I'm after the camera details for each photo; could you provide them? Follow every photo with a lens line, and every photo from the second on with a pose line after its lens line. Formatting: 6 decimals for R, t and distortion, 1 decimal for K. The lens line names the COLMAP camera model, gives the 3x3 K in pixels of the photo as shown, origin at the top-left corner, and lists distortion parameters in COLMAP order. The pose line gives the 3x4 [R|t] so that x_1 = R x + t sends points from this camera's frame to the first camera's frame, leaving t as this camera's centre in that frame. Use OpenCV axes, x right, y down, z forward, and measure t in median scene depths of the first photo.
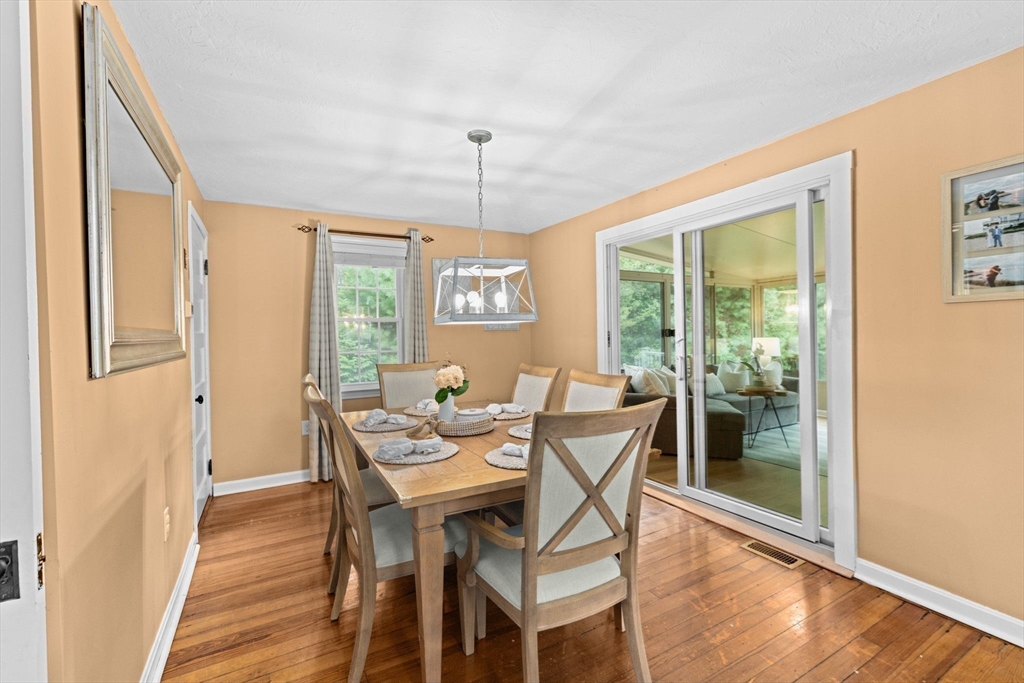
lens RADIAL K [[445.2, 0, 509.1], [0, 445.2, 338.9], [0, 0, 1]] dist [0.002504, 0.000963]
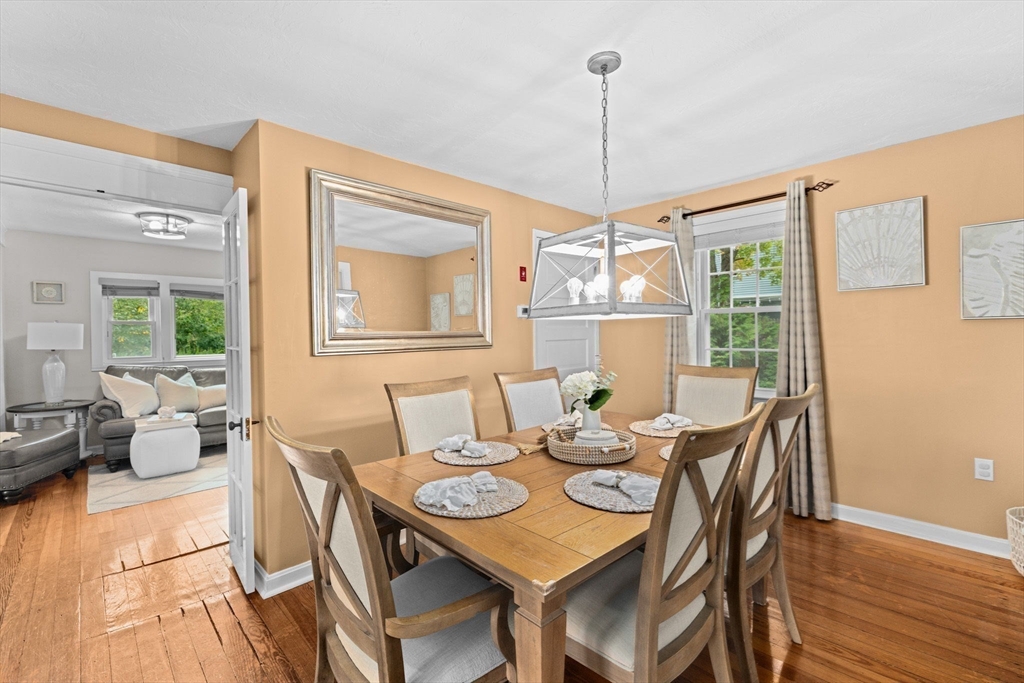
lens RADIAL K [[445.2, 0, 514.4], [0, 445.2, 336.0], [0, 0, 1]] dist [0.002504, 0.000963]
pose [[0.278383, 0.019034, -0.960282, 0.428965], [-0.000407, 0.999806, 0.019699, -0.013575], [0.960470, -0.005093, 0.278337, 0.459510]]
